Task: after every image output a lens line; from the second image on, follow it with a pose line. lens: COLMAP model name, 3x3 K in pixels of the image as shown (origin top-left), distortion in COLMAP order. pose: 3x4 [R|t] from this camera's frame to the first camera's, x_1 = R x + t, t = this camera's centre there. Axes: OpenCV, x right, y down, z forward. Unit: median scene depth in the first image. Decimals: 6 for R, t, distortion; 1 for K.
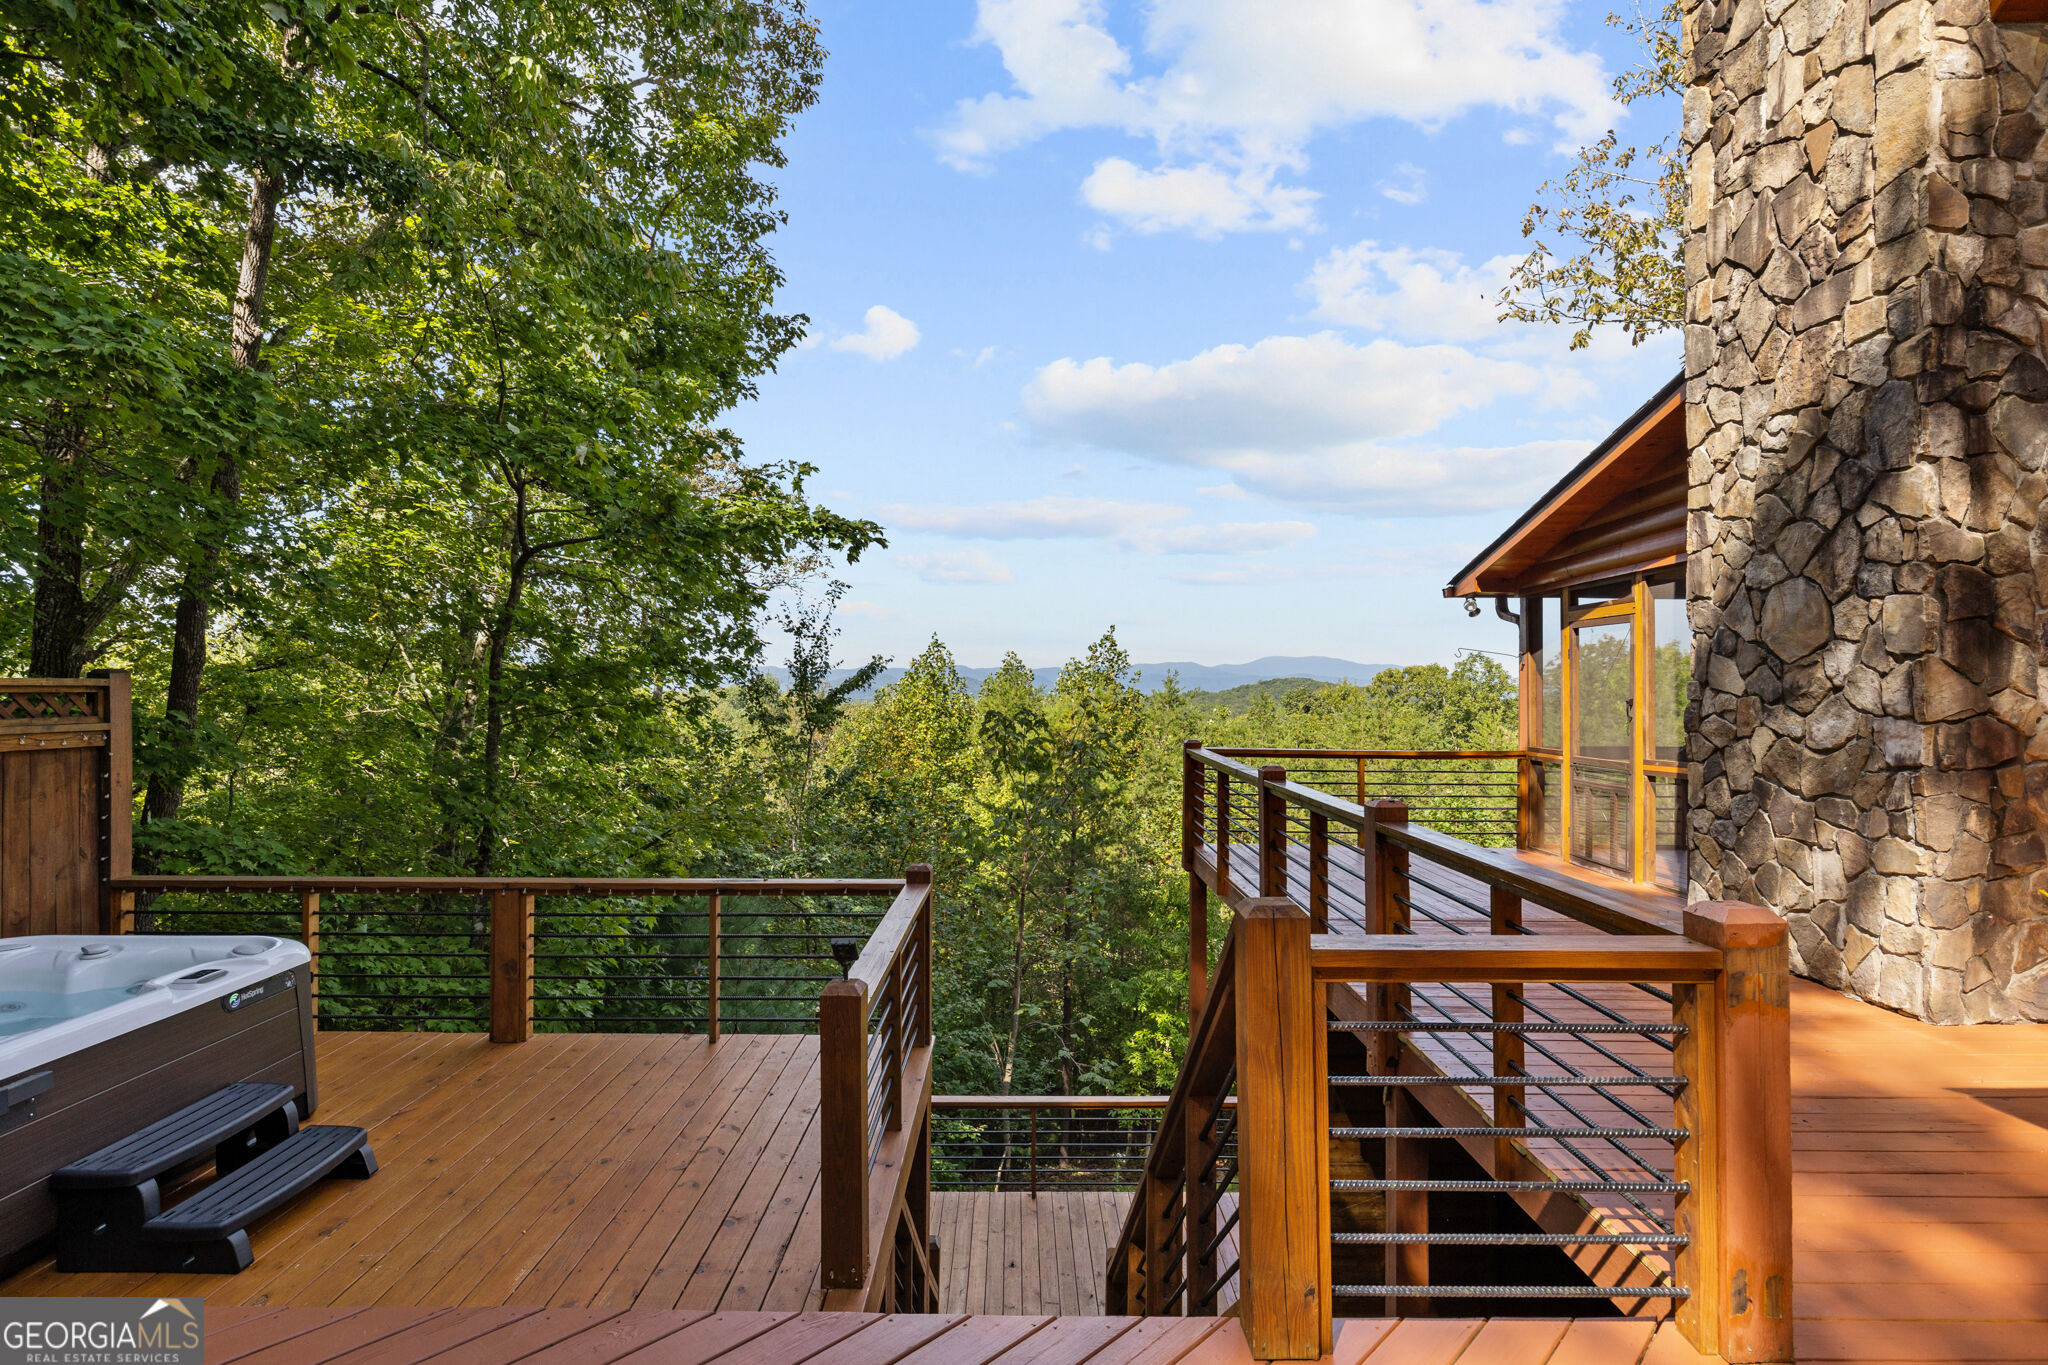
lens RADIAL K [[1018.2, 0, 1024.0], [0, 1018.2, 682.5], [0, 0, 1]] dist [0.003184, 0.000759]
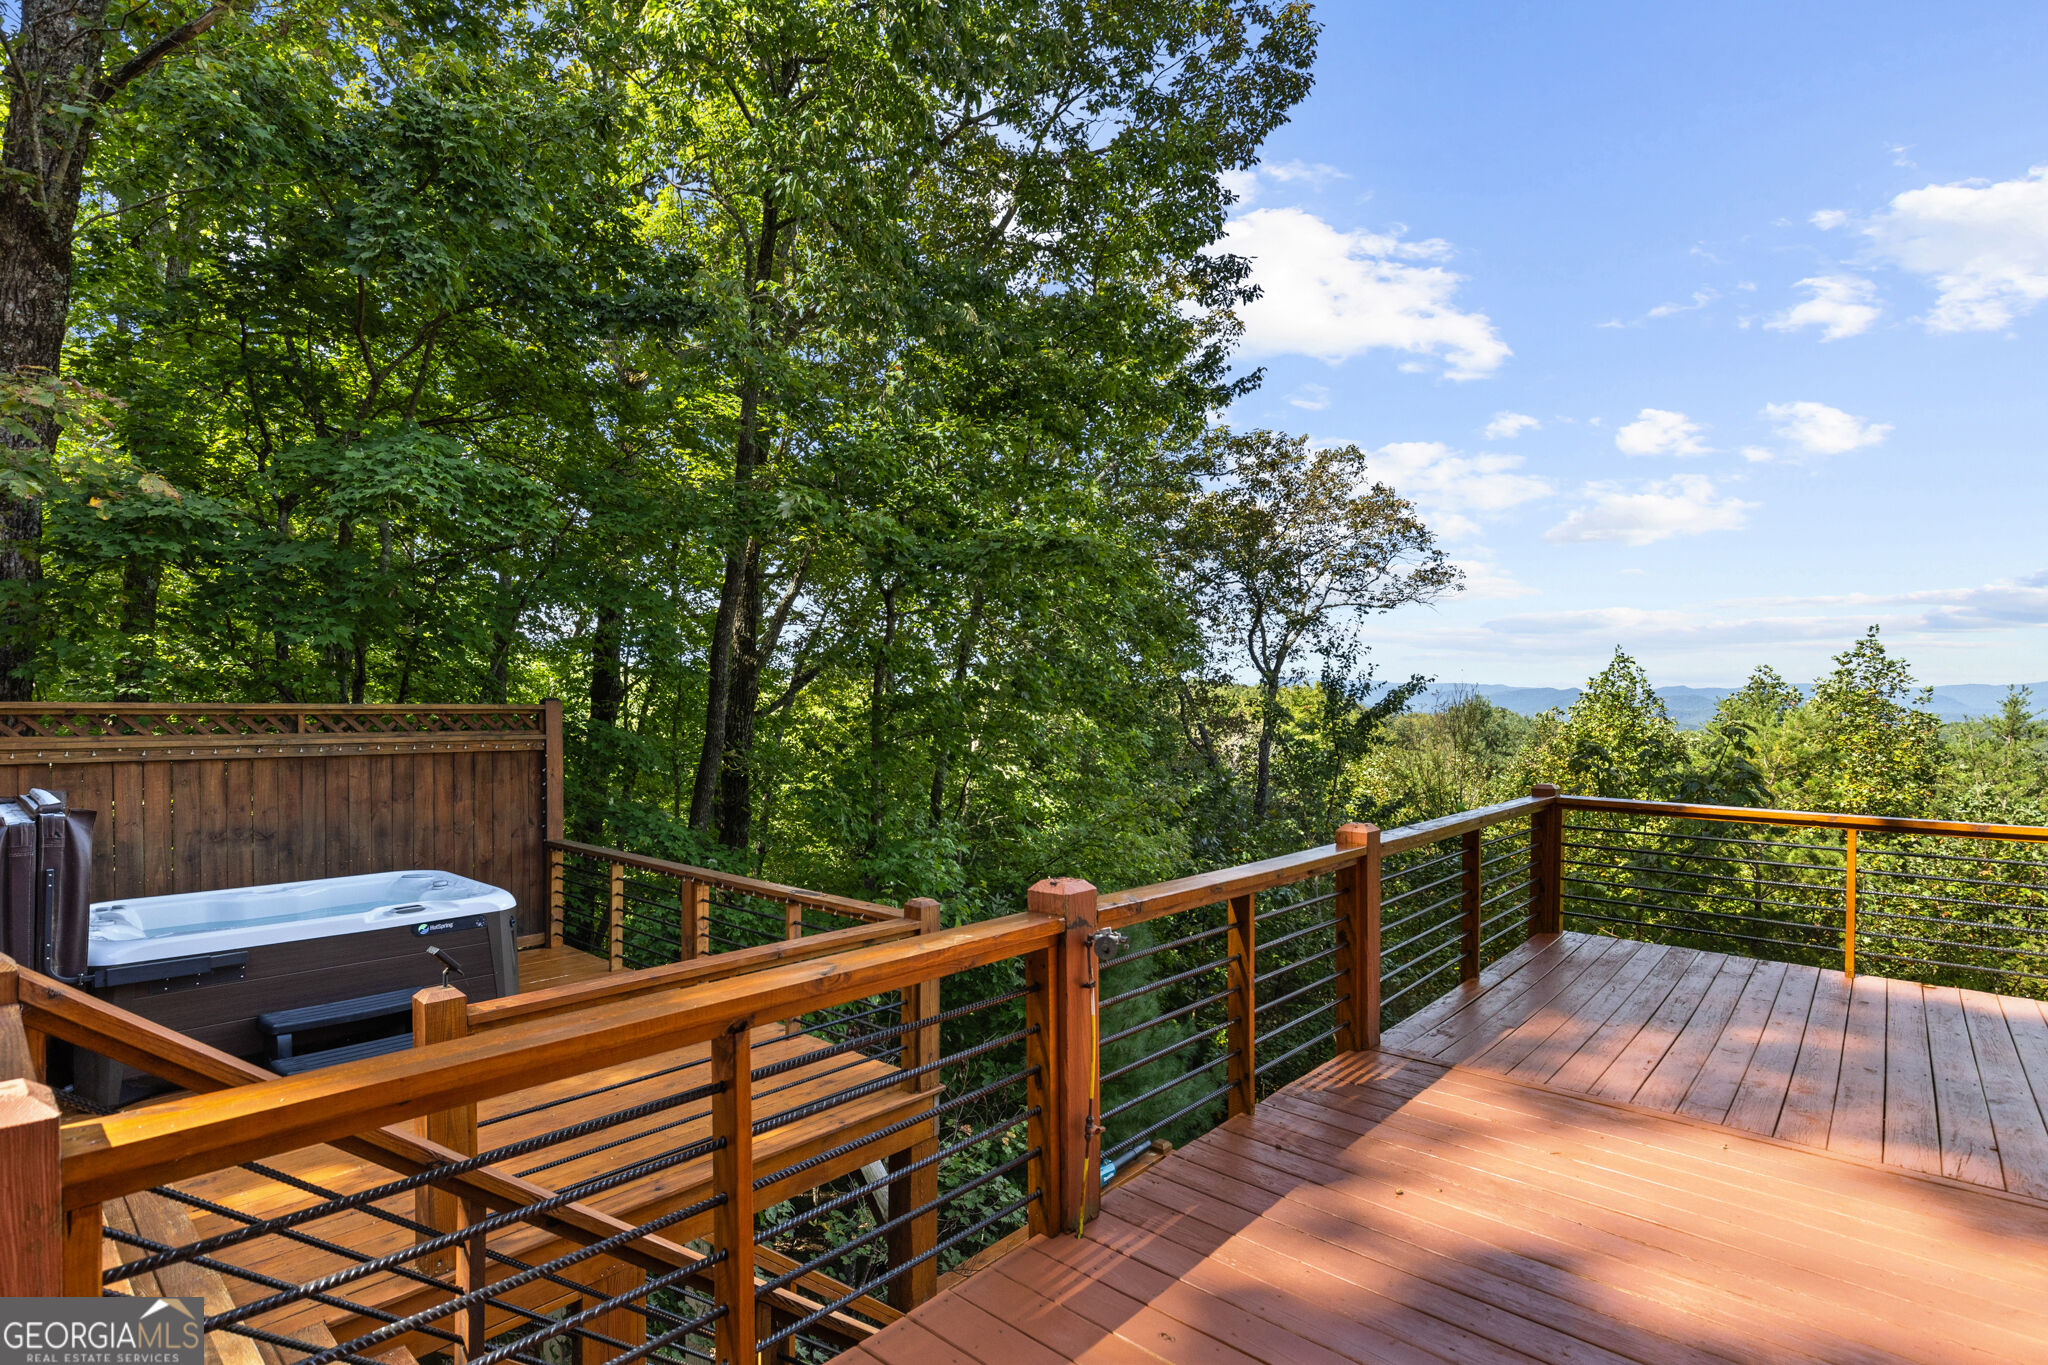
lens RADIAL K [[1001.6, 0, 1019.9], [0, 1001.6, 712.5], [0, 0, 1]] dist [-0.000225, -0.000045]
pose [[0.750885, 0.002575, -0.660428, 0.206209], [0.002264, 0.999976, 0.006472, -0.000043], [0.660429, -0.006355, 0.750861, 0.130870]]
